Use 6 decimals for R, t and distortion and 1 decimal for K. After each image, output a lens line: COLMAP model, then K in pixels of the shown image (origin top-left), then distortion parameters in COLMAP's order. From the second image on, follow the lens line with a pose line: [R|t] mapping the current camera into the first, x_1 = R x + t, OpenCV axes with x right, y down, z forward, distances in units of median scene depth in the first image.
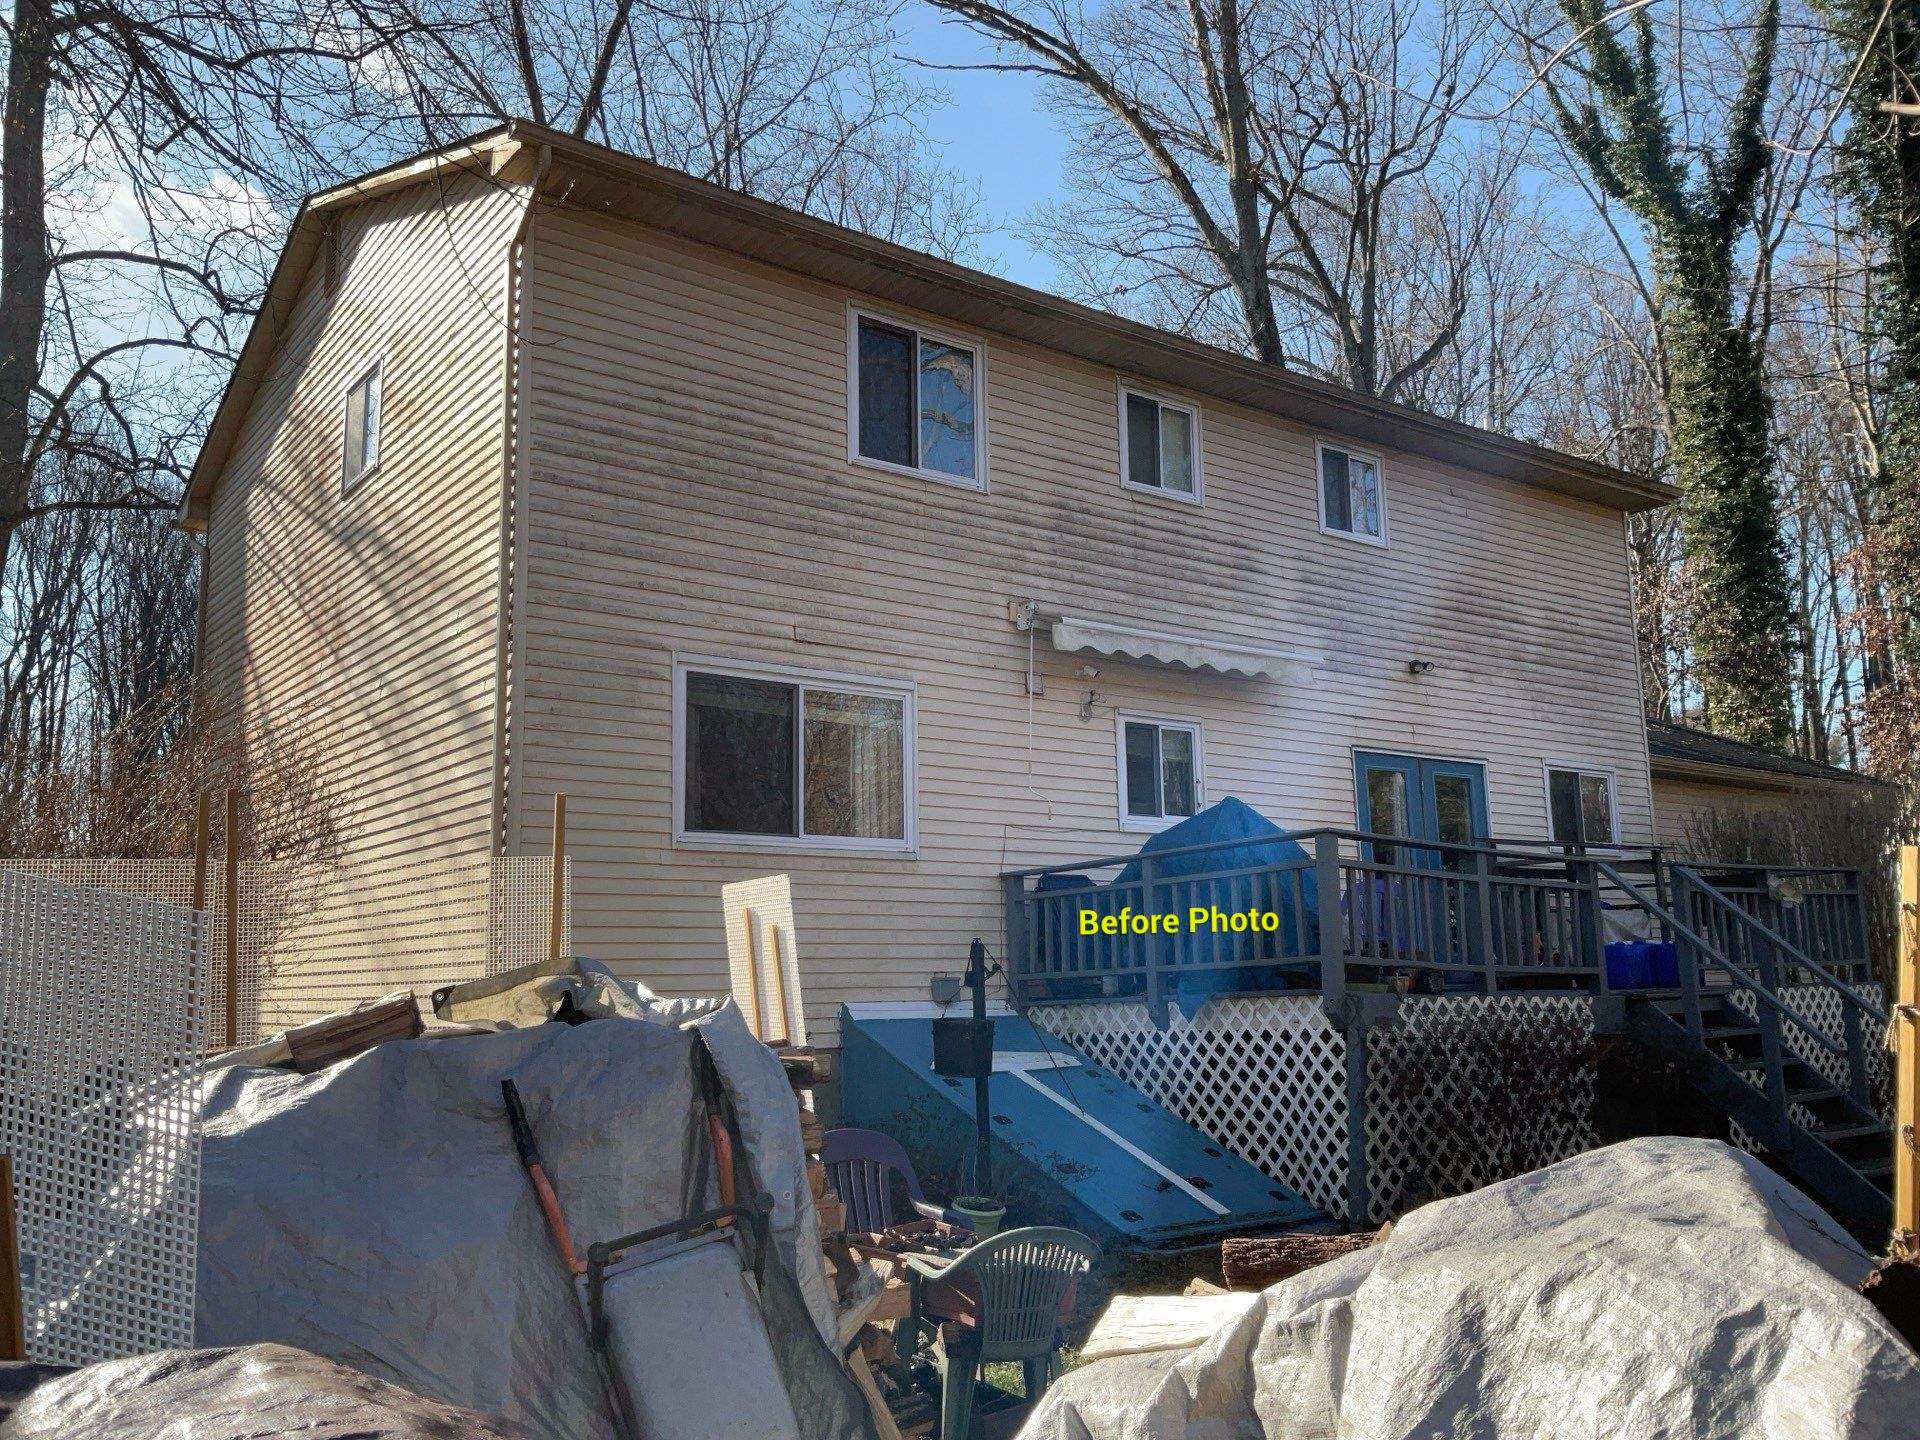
lens RADIAL K [[1584.2, 0, 949.8], [0, 1584.2, 730.7], [0, 0, 1]] dist [0.120195, -0.248750]
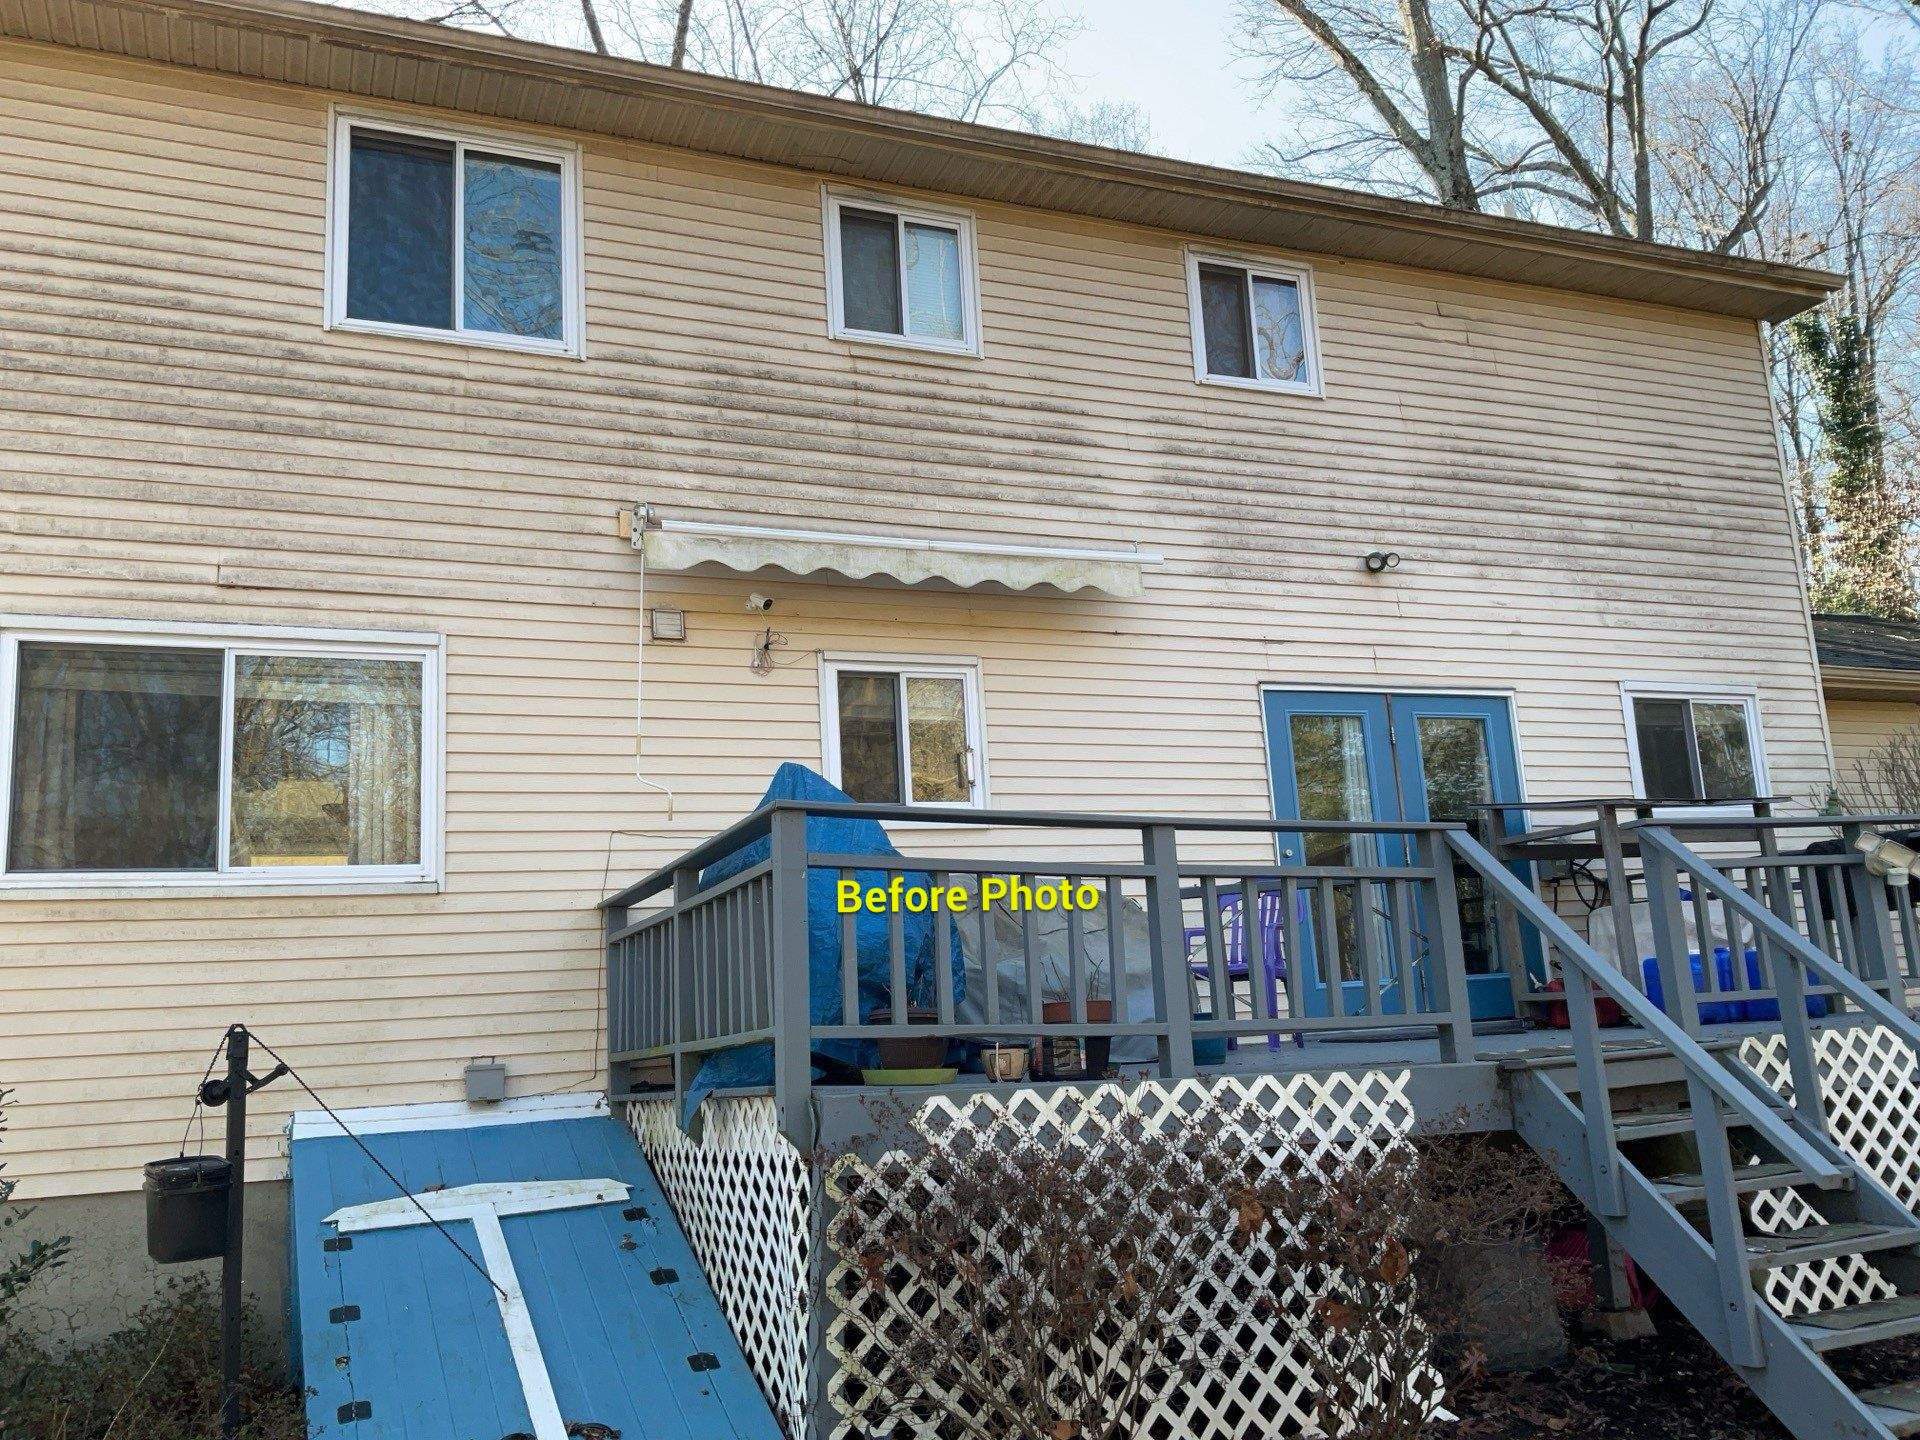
lens RADIAL K [[1584.2, 0, 949.8], [0, 1584.2, 730.7], [0, 0, 1]] dist [0.120195, -0.248750]
pose [[0.969806, -0.078871, -0.230773, 0.310966], [0.076186, 0.996882, -0.020538, 0.037688], [0.231674, 0.002337, 0.972791, 0.335446]]
